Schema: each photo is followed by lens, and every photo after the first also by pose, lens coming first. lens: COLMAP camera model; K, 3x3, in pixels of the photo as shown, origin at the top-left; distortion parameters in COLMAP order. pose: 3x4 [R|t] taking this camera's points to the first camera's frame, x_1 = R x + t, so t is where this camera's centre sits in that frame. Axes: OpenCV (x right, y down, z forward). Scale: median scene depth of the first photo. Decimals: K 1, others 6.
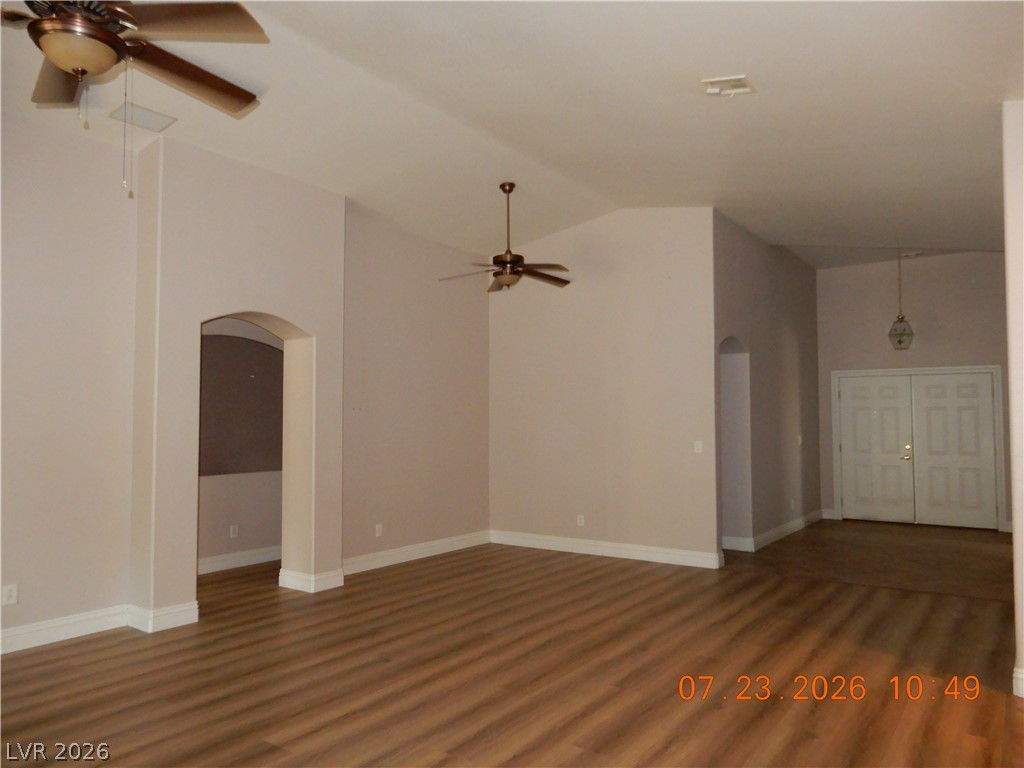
lens RADIAL K [[726.2, 0, 512.0], [0, 726.2, 384.0], [0, 0, 1]] dist [0.010571, 0.001233]
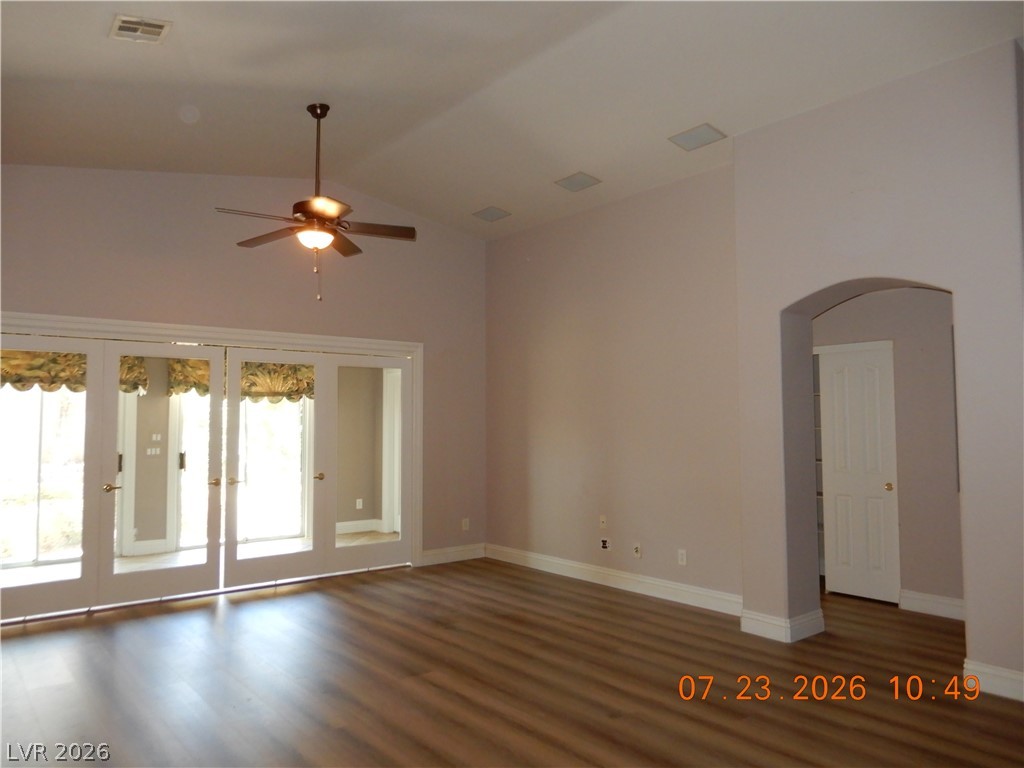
lens RADIAL K [[726.2, 0, 512.0], [0, 726.2, 384.0], [0, 0, 1]] dist [0.010571, 0.001233]
pose [[-0.281428, -0.051455, -0.958202, 0.662397], [0.056953, 0.995905, -0.070207, 0.062650], [0.957891, -0.074331, -0.277345, 1.155032]]
